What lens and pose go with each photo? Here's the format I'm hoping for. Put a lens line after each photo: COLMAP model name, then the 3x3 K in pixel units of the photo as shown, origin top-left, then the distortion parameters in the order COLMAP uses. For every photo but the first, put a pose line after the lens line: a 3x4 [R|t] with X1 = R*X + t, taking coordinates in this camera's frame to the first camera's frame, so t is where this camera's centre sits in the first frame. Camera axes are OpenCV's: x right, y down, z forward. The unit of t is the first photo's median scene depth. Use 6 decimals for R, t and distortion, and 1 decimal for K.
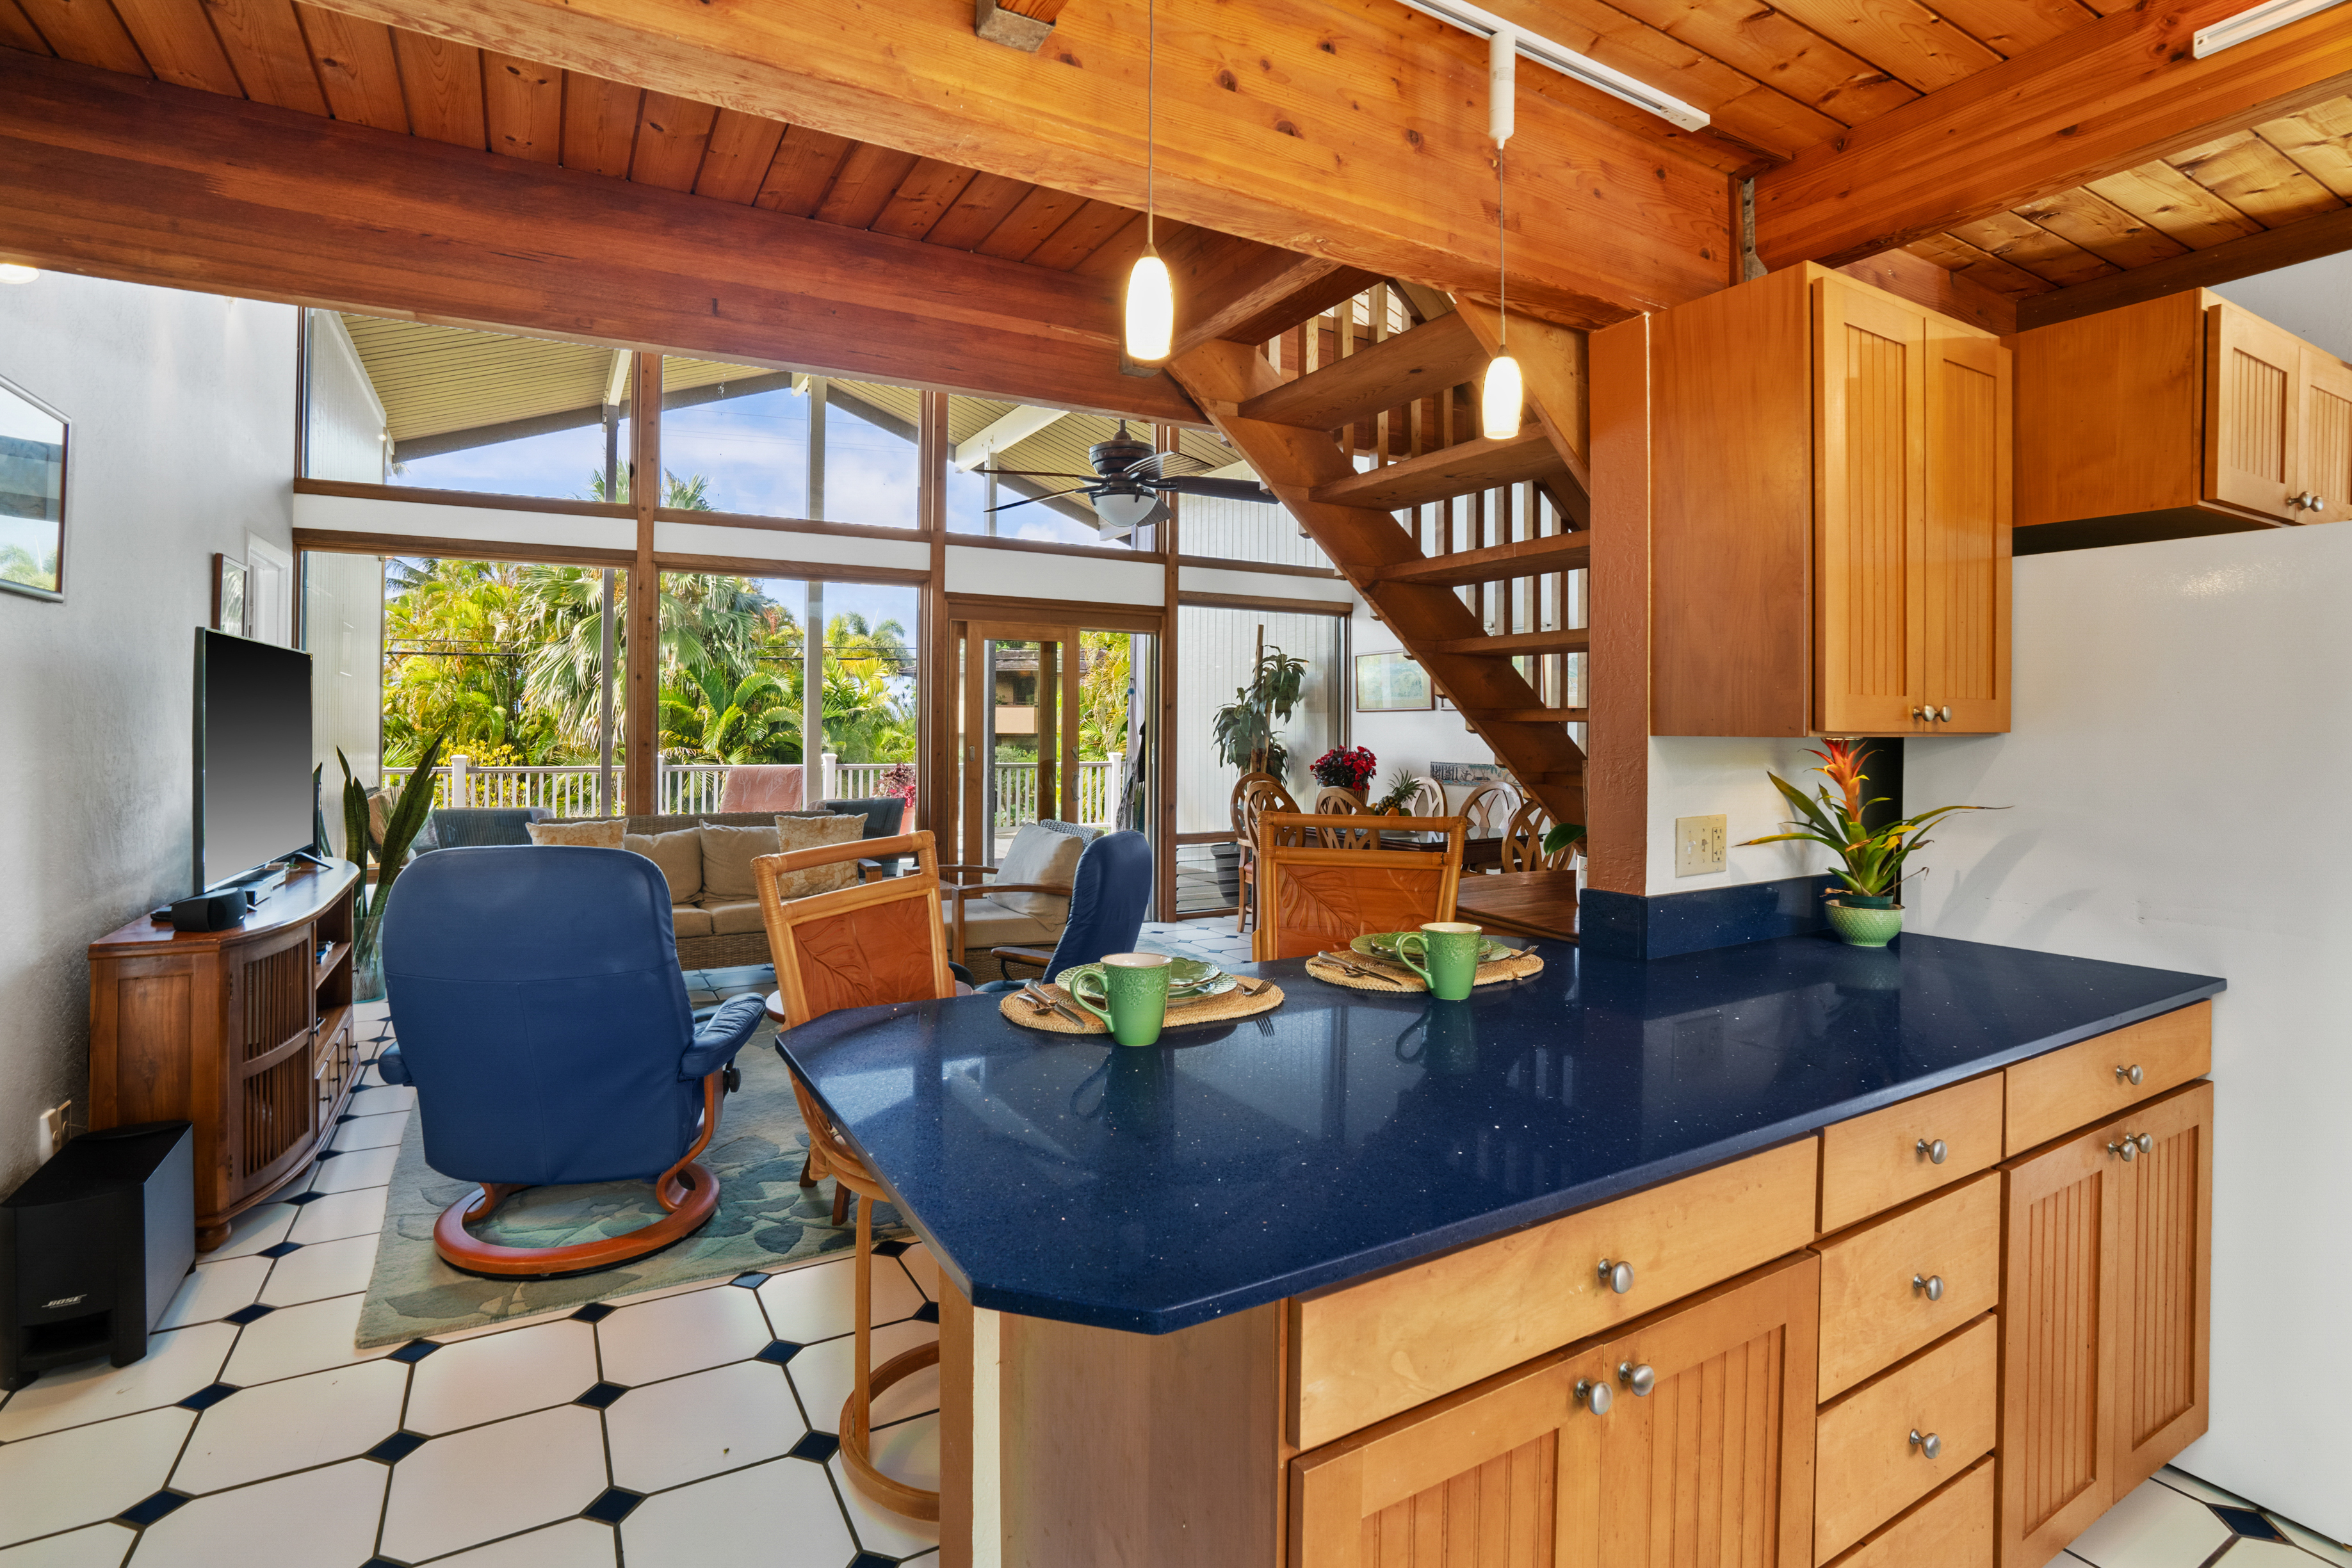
lens RADIAL K [[1109.7, 0, 1175.5], [0, 1109.7, 718.1], [0, 0, 1]] dist [-0.068075, 0.014355]
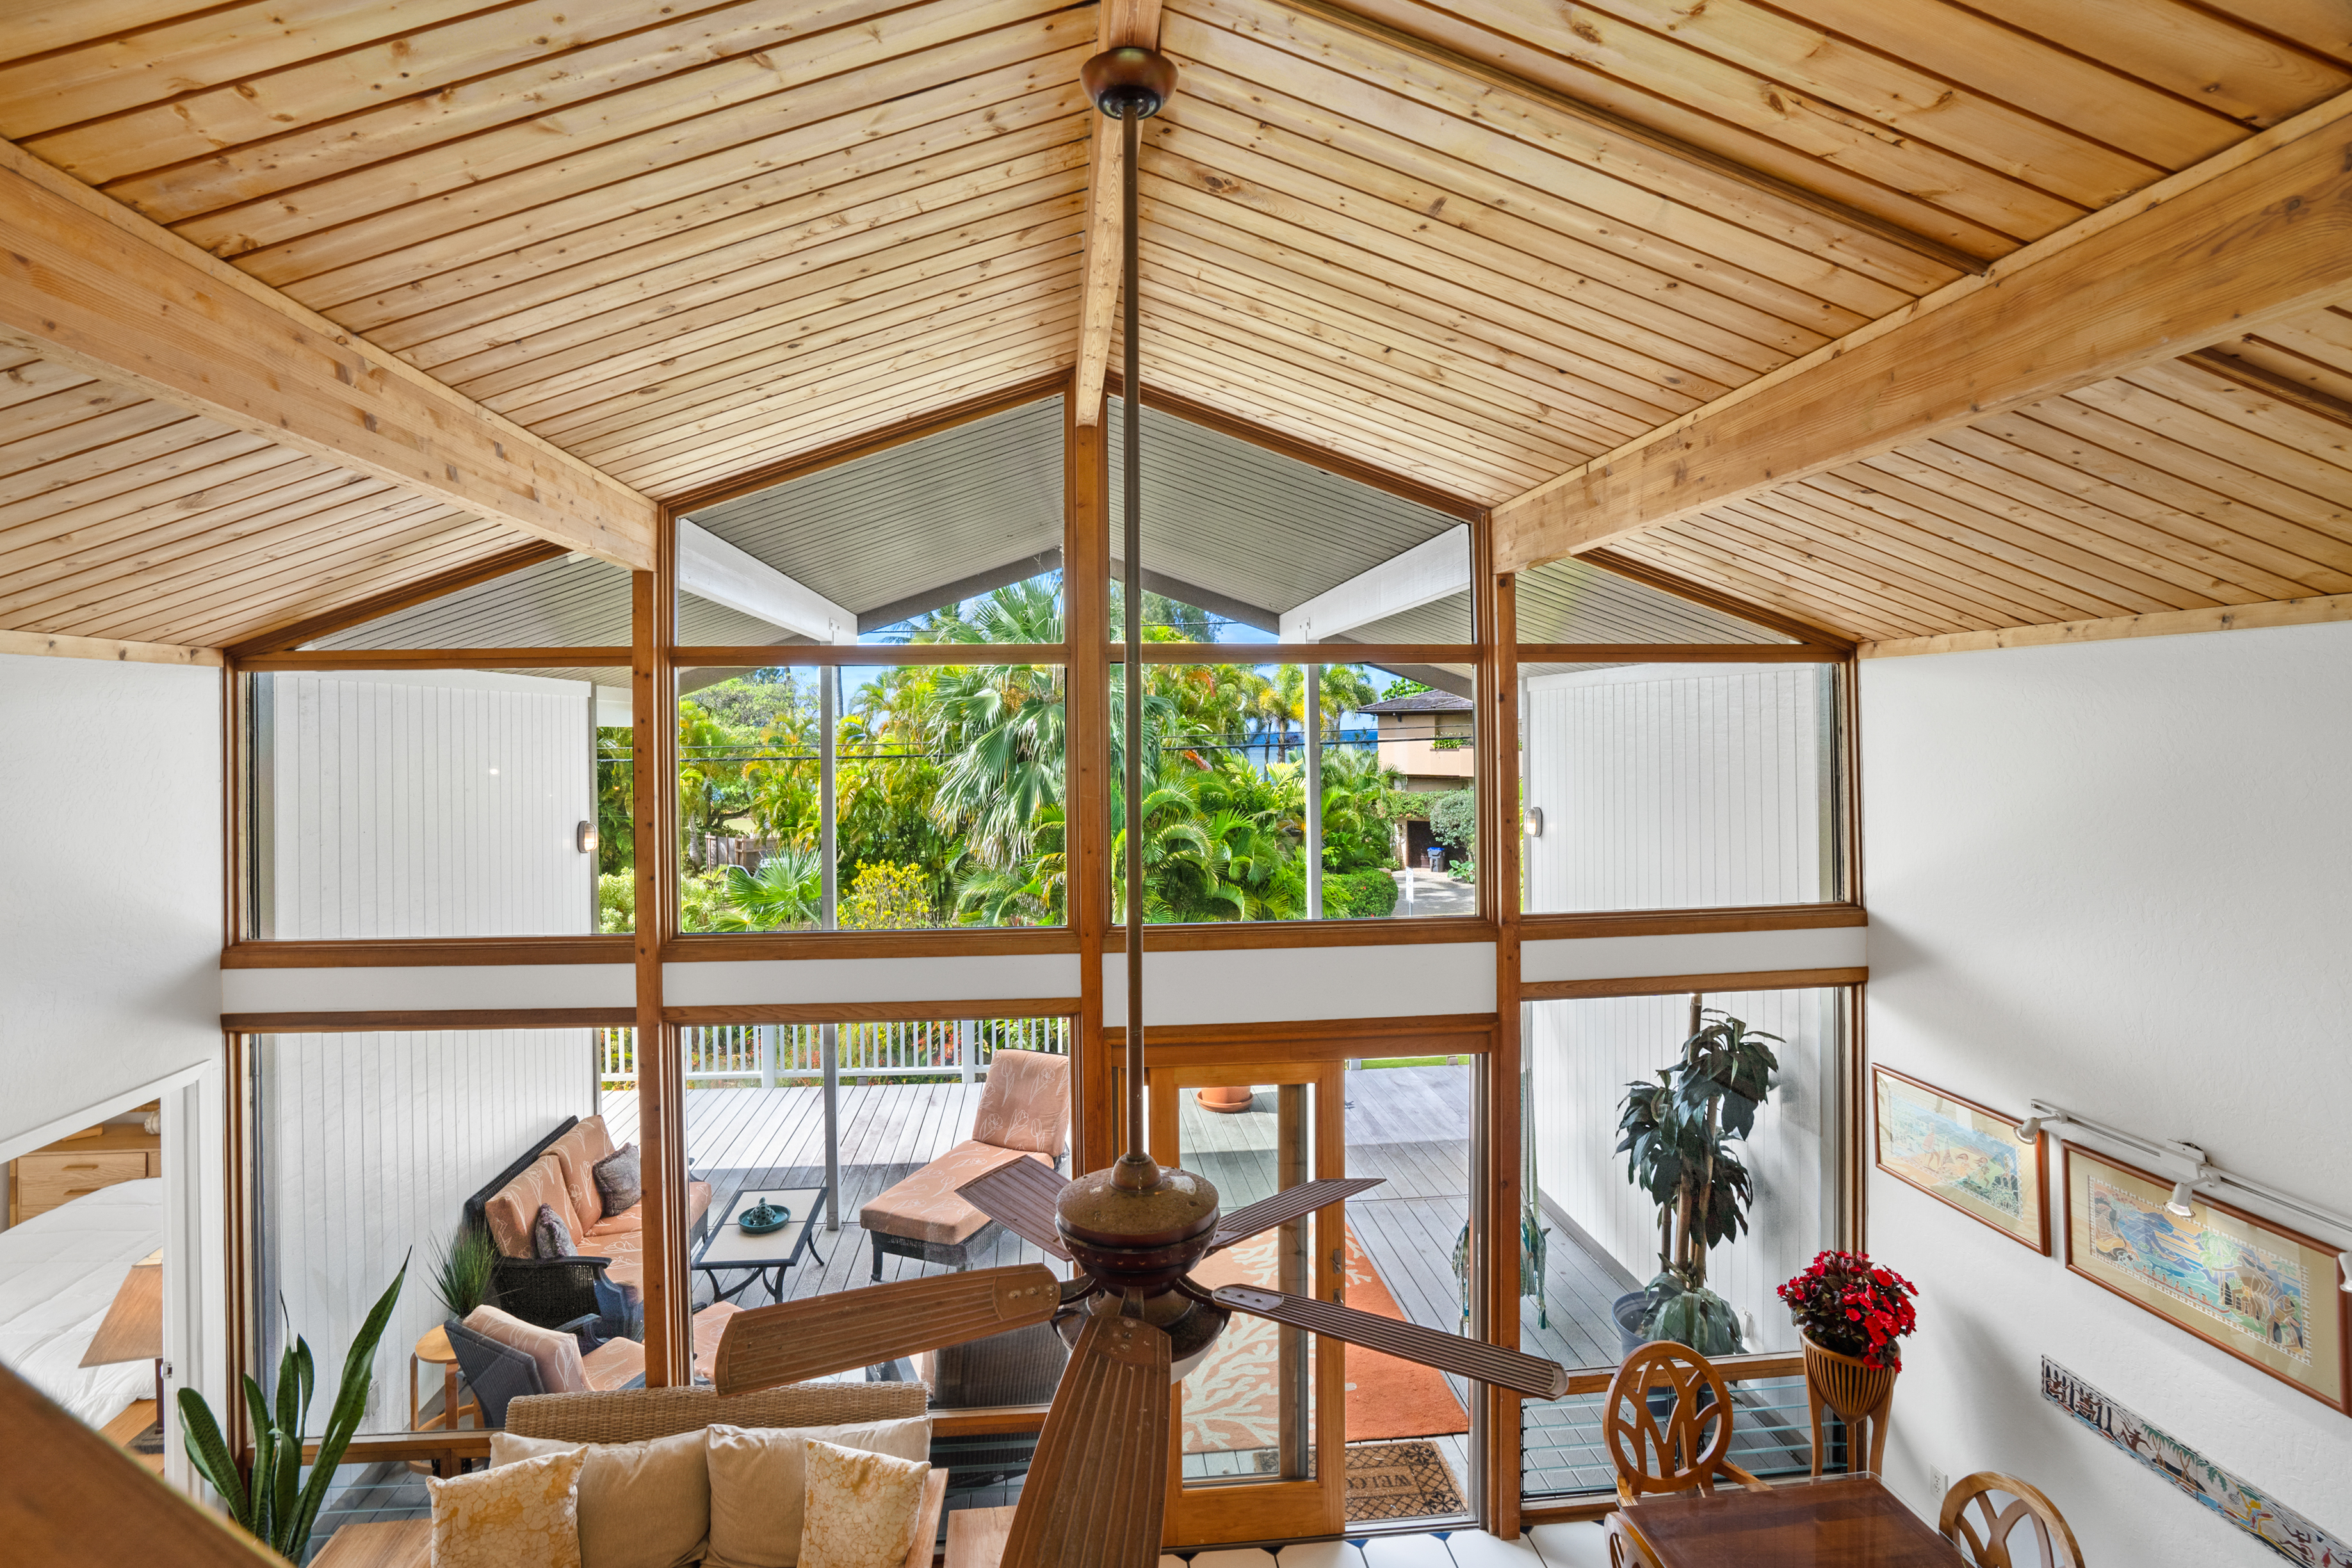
lens RADIAL K [[1135.8, 0, 1168.0], [0, 1135.8, 716.2], [0, 0, 1]] dist [-0.067626, 0.028884]
pose [[0.906012, -0.014839, -0.422993, 0.085492], [0.014607, 0.999886, -0.003791, -0.252967], [0.423001, -0.002744, 0.906125, 0.379627]]
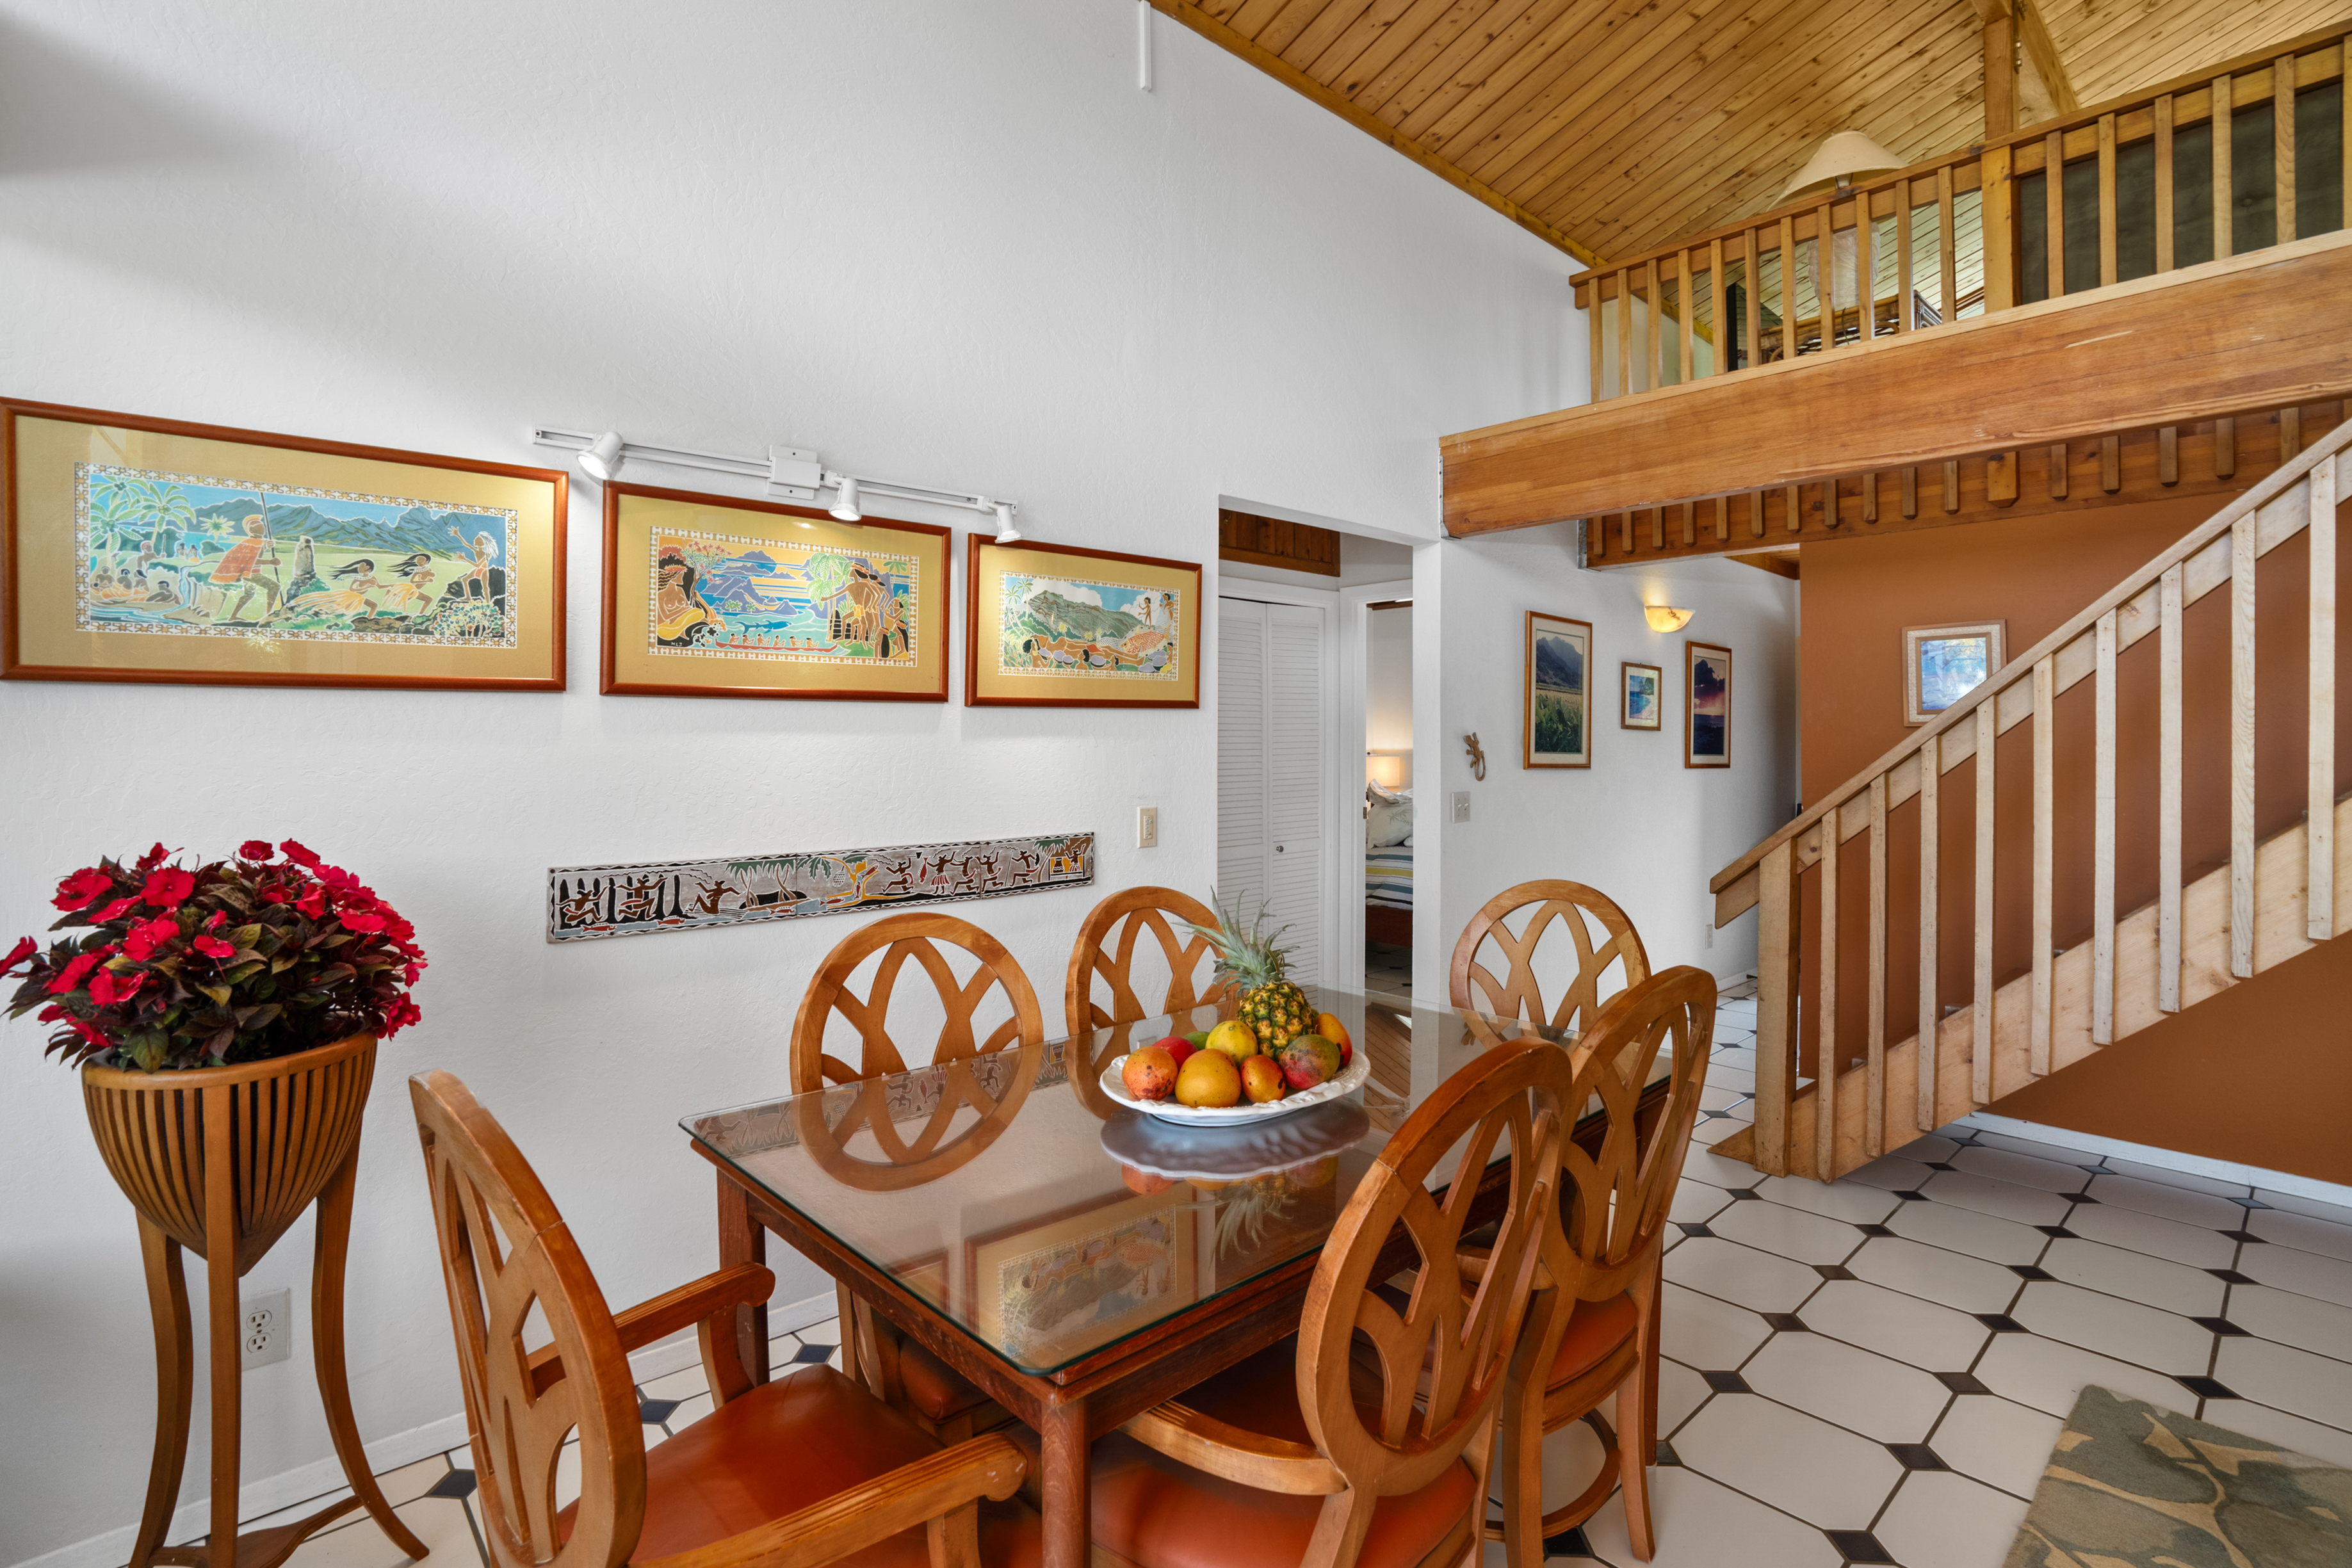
lens RADIAL K [[1130.7, 0, 1171.2], [0, 1130.7, 743.3], [0, 0, 1]] dist [-0.059571, 0.031294]
pose [[-0.212796, -0.003315, 0.977091, -0.081366], [-0.005510, 0.999982, 0.002193, 0.001856], [-0.977081, -0.004917, -0.212811, 0.890909]]
